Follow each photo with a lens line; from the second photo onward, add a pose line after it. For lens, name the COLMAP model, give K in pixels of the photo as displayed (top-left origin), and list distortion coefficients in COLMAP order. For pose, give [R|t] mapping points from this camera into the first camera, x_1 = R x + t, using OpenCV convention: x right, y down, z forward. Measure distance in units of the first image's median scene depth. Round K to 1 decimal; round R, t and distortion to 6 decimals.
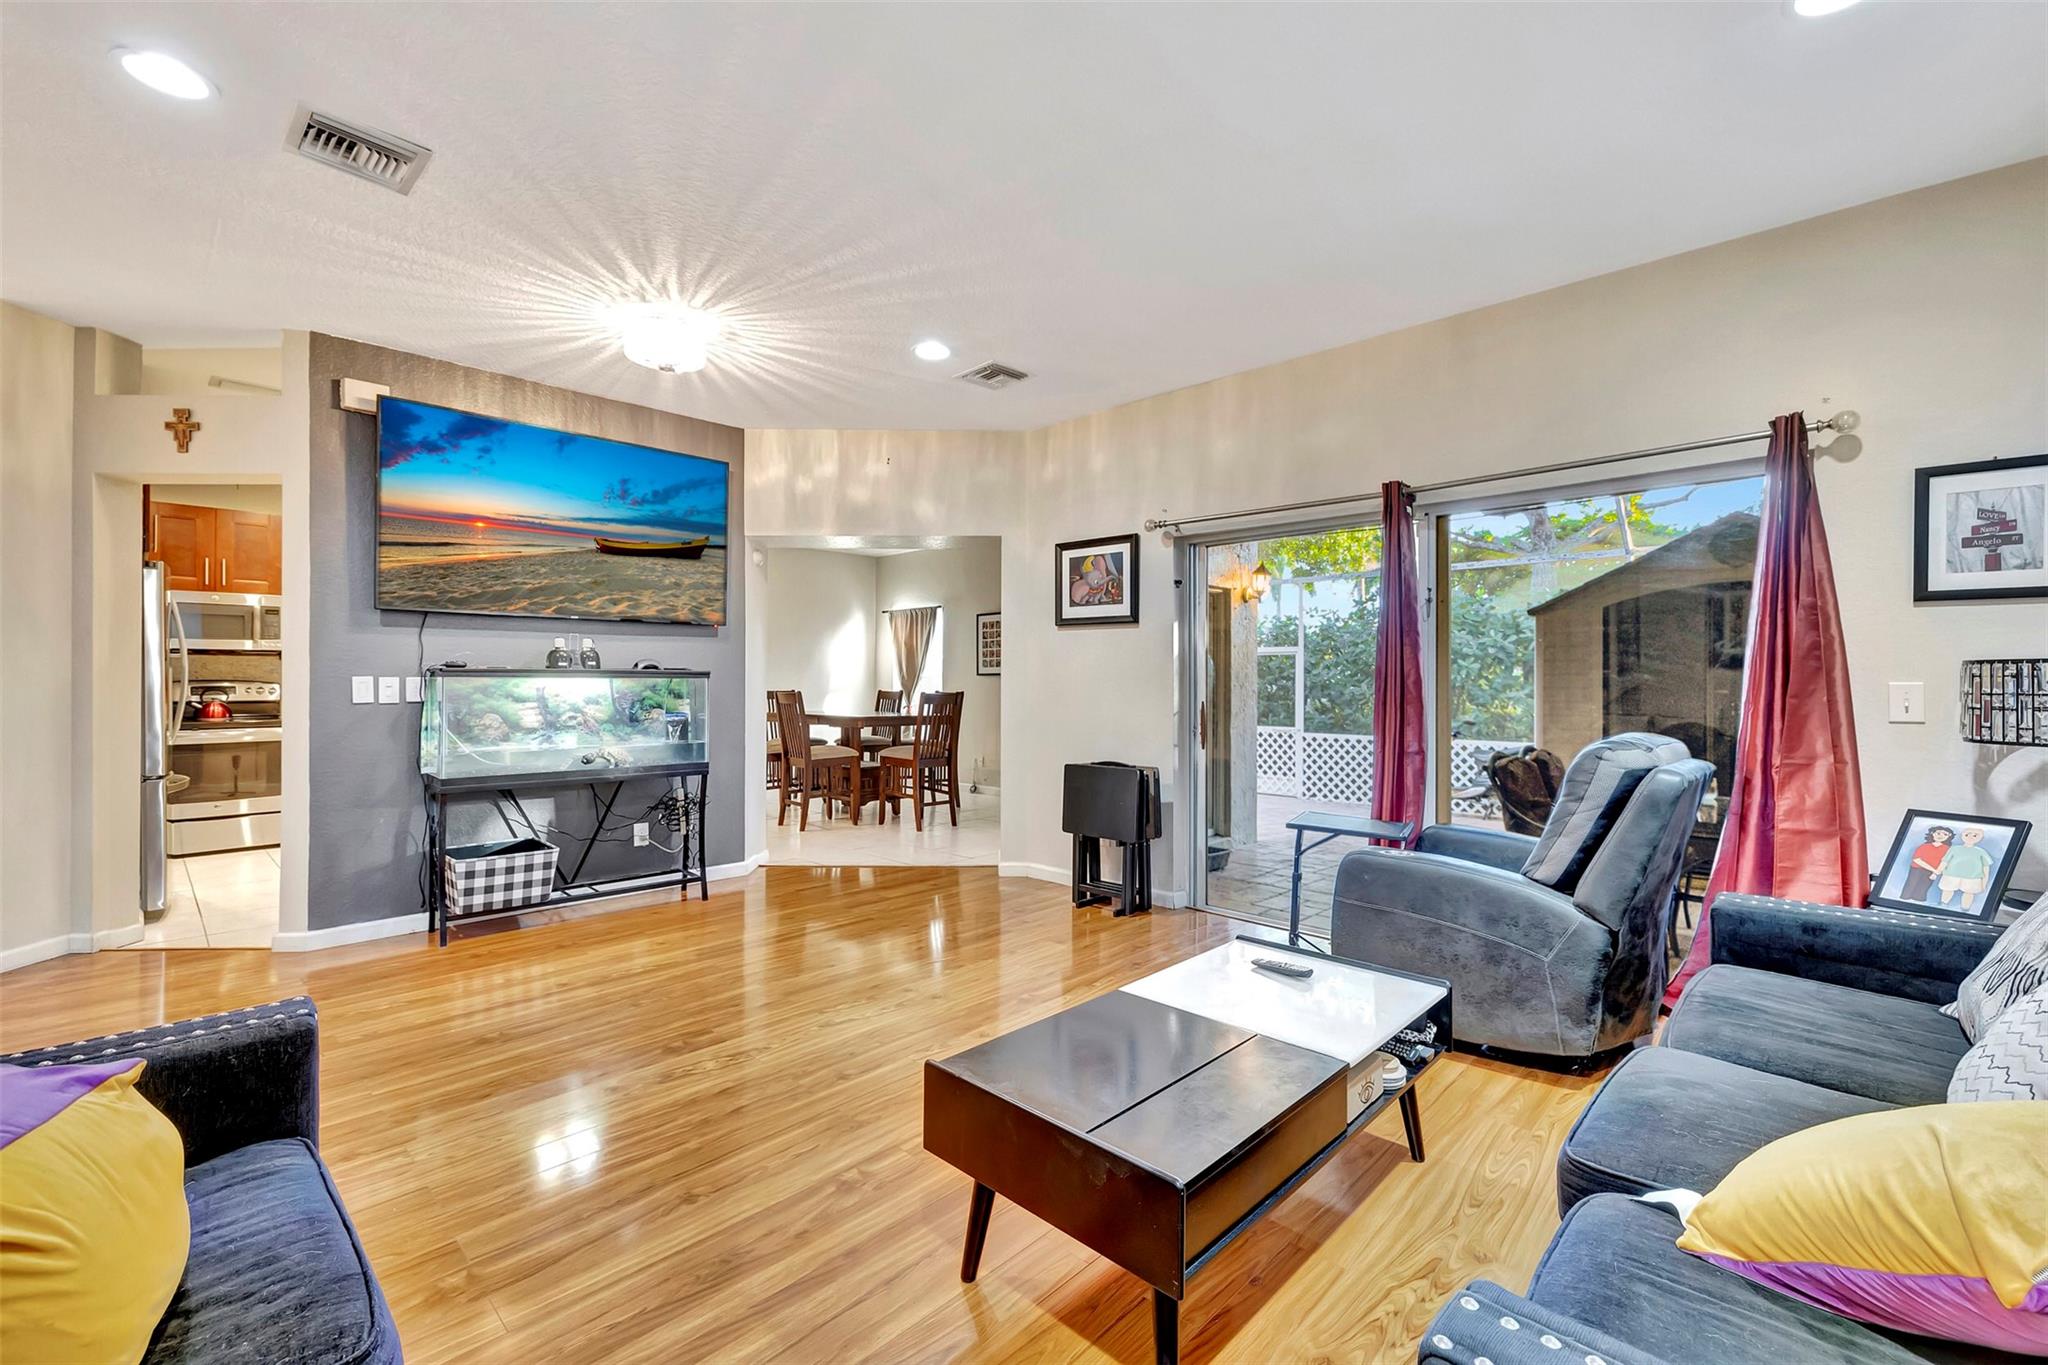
lens RADIAL K [[854.5, 0, 1025.5], [0, 854.5, 680.7], [0, 0, 1]] dist [-0.001638, -0.000045]
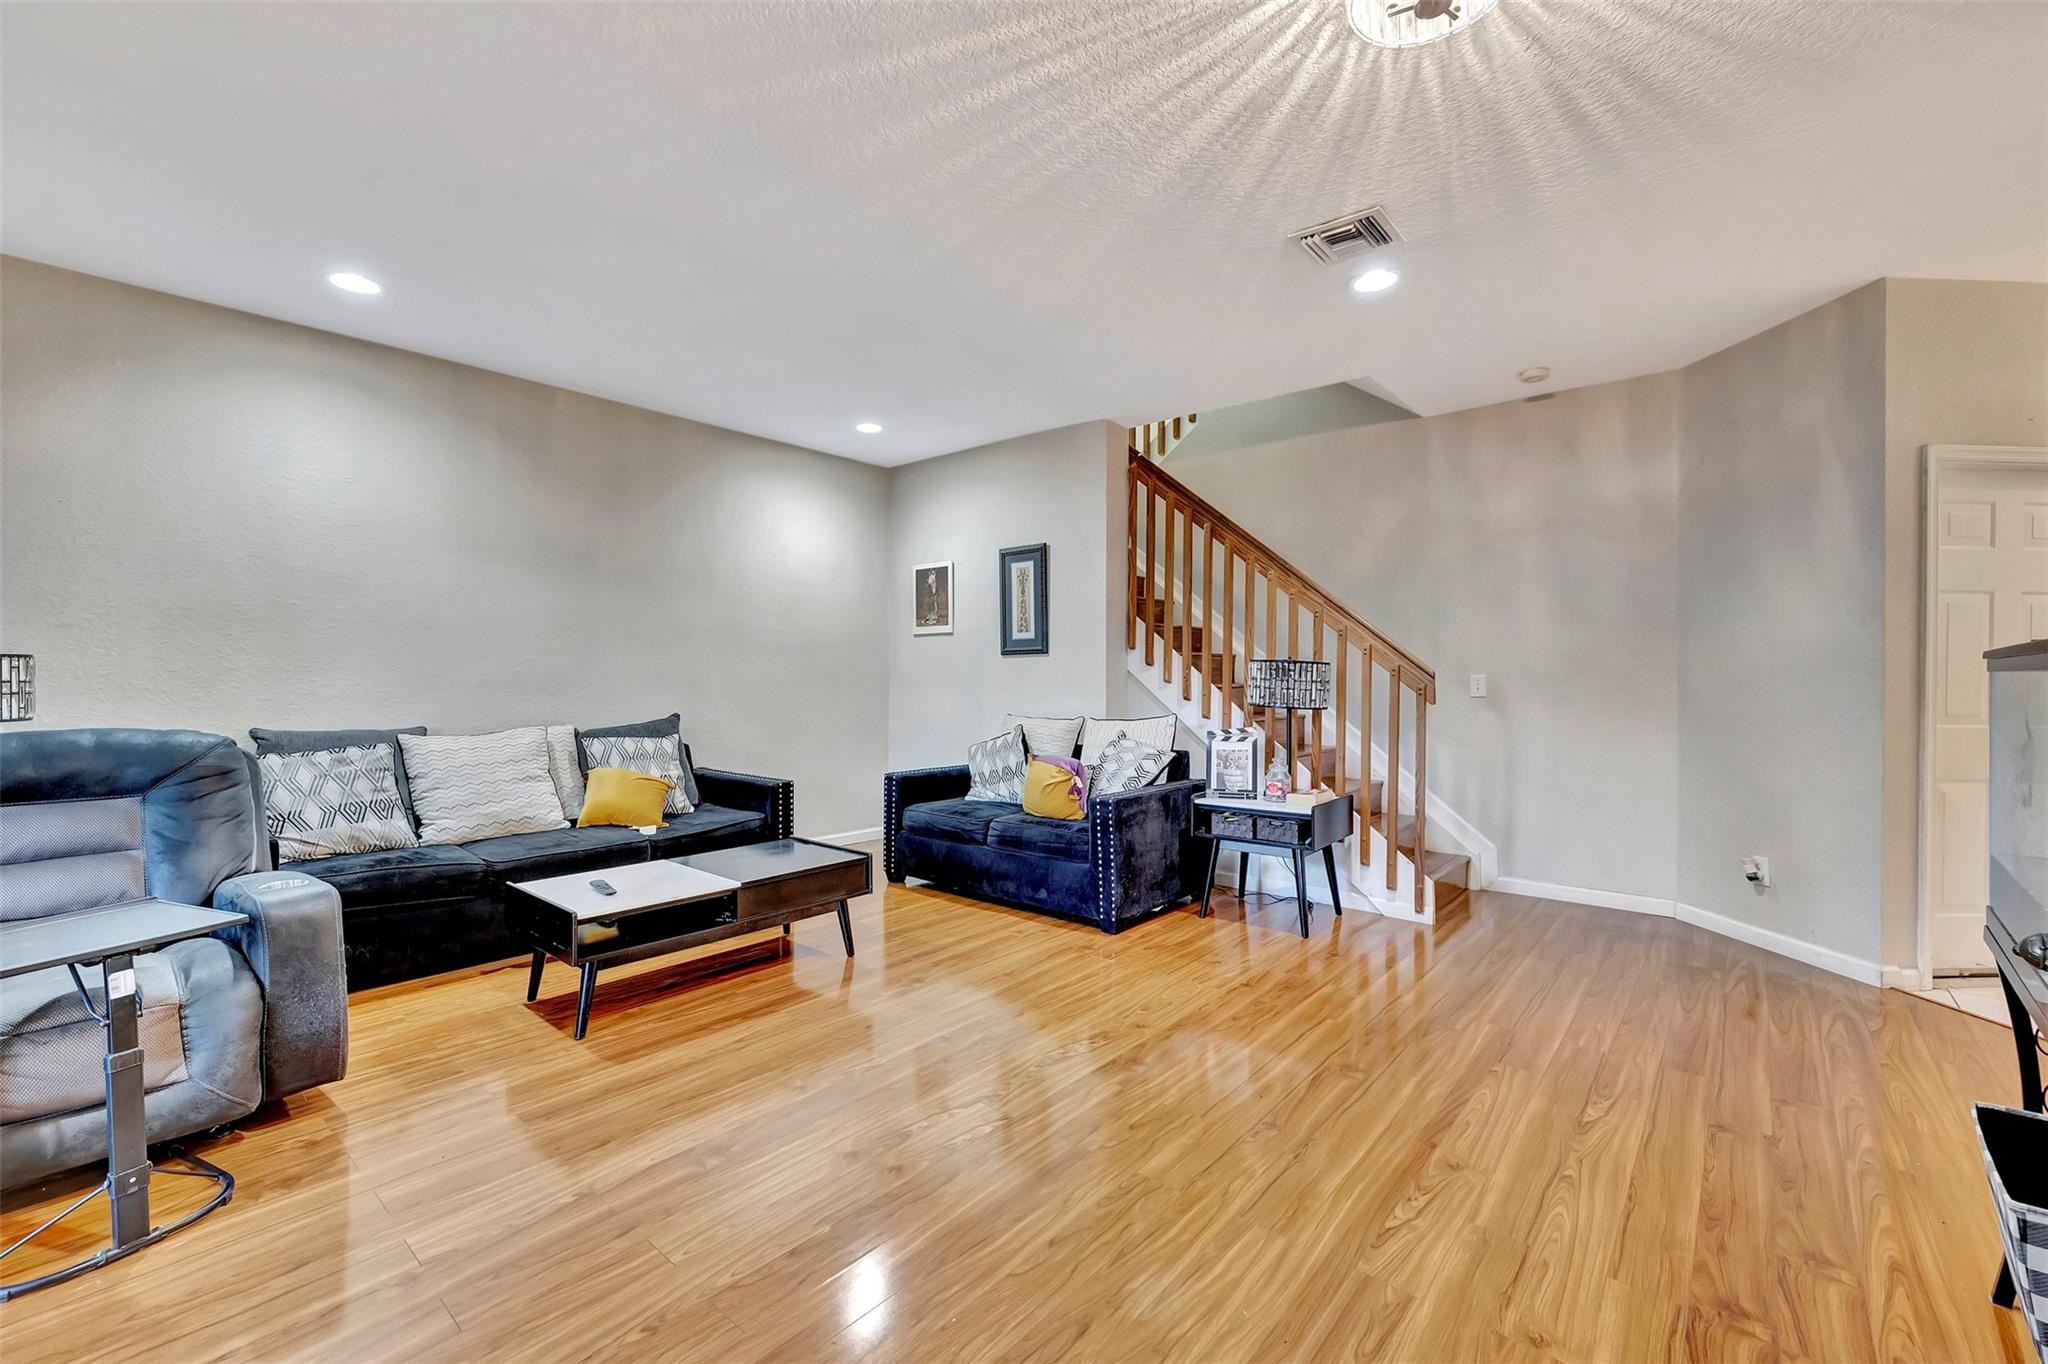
lens RADIAL K [[854.5, 0, 1007.0], [0, 854.5, 681.2], [0, 0, 1]] dist [-0.001638, -0.000045]
pose [[-0.999489, -0.001852, -0.031915, -0.131096], [-0.002169, 0.999948, 0.009923, -0.000732], [0.031895, 0.009987, -0.999441, 1.059885]]
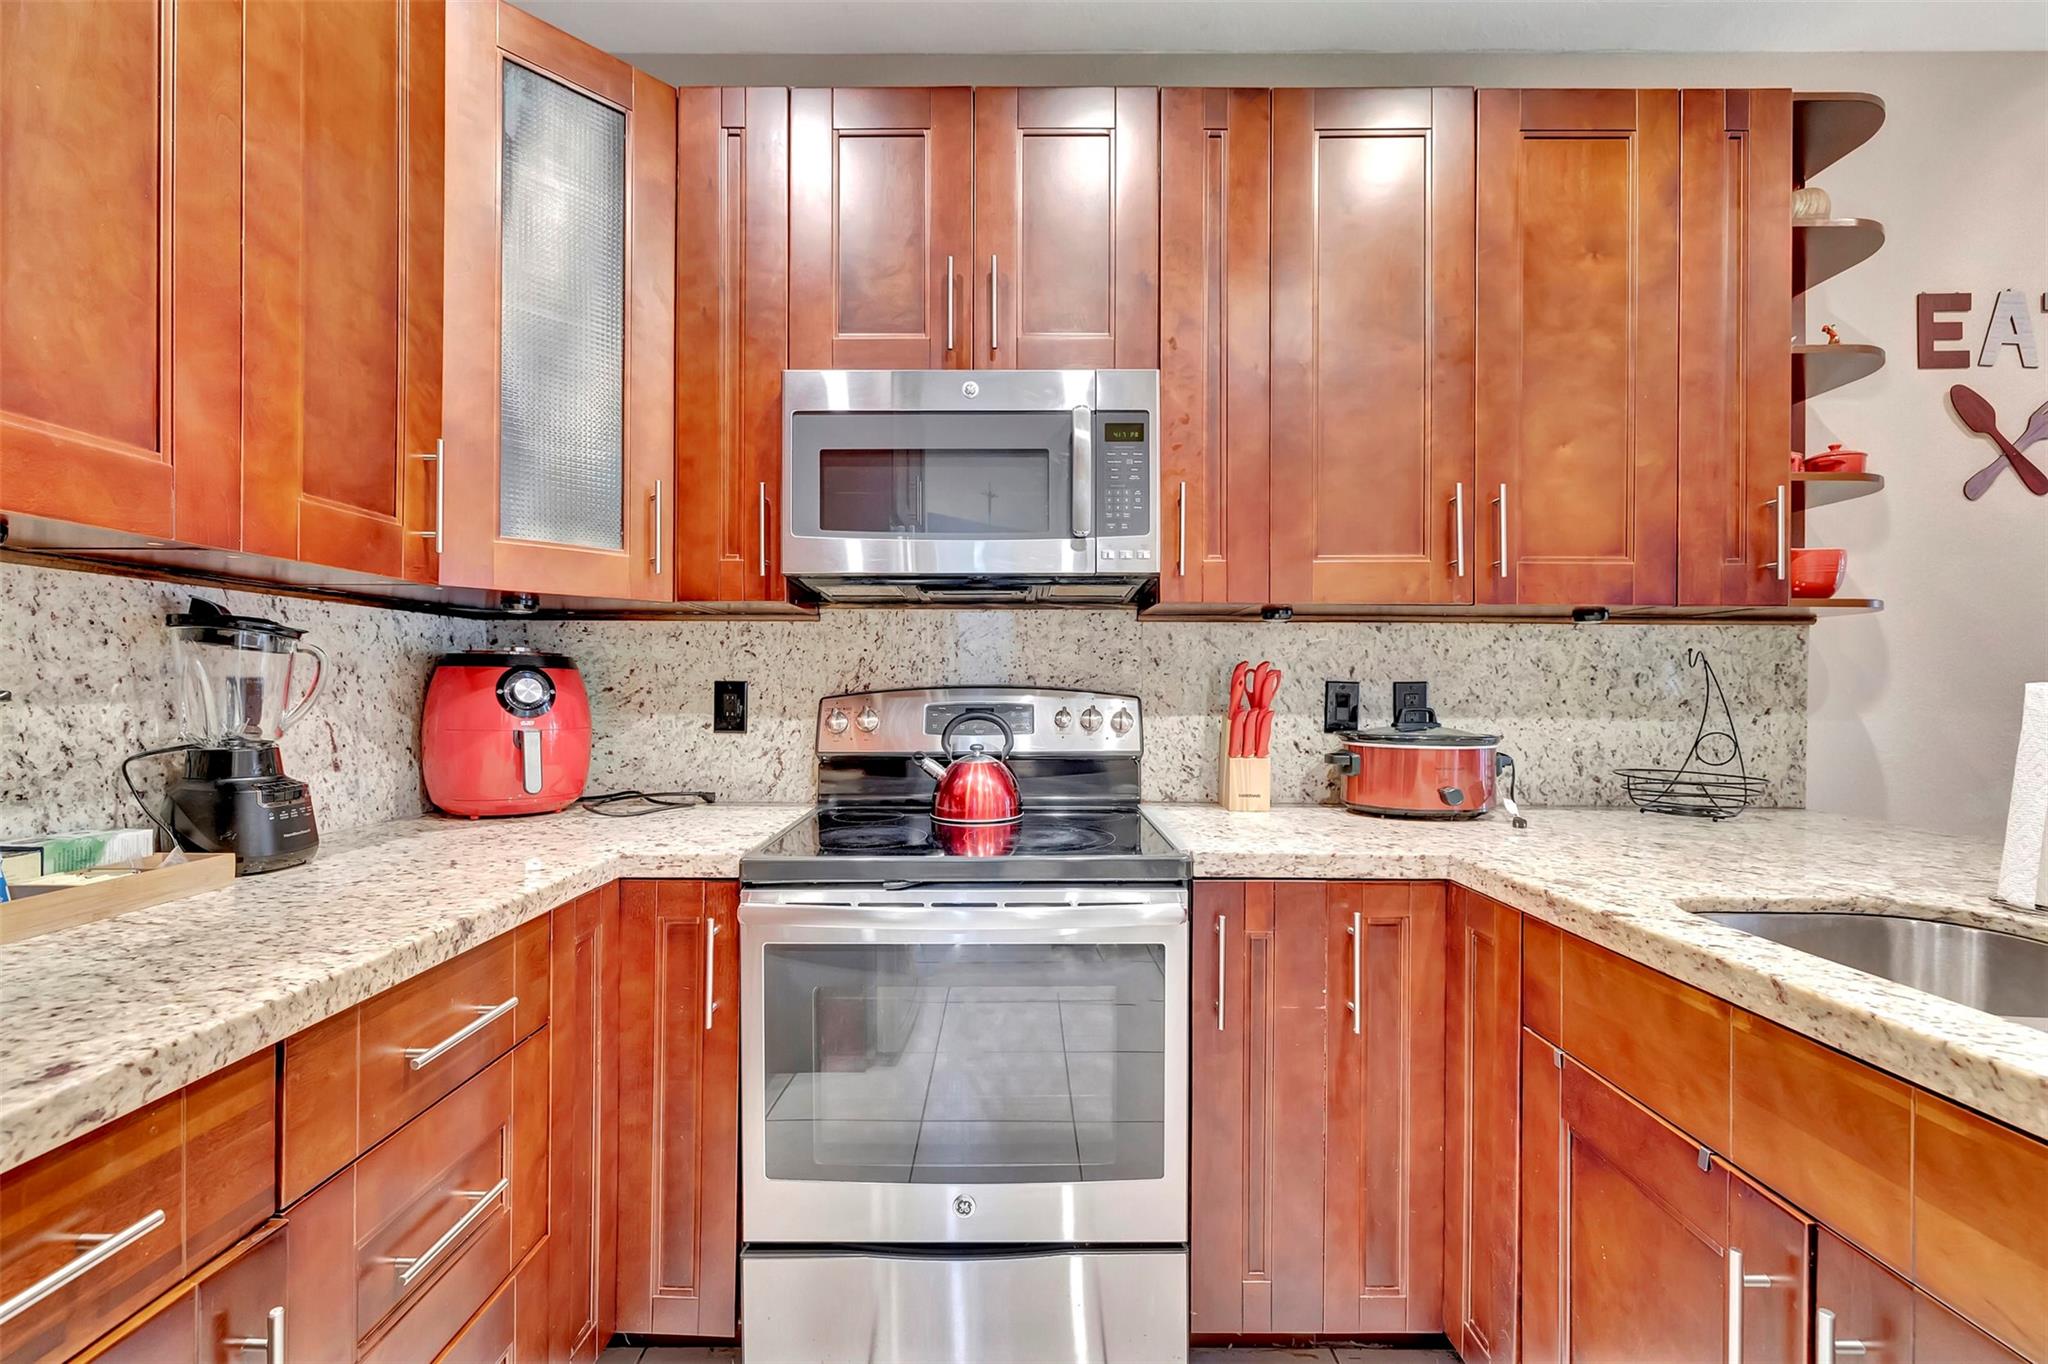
lens RADIAL K [[854.5, 0, 1014.3], [0, 854.5, 689.9], [0, 0, 1]] dist [-0.001638, -0.000045]
pose [[0.686016, 0.006998, -0.727553, -0.870529], [-0.001435, 0.999965, 0.008265, -0.002174], [0.727585, -0.004626, 0.686002, 0.967539]]
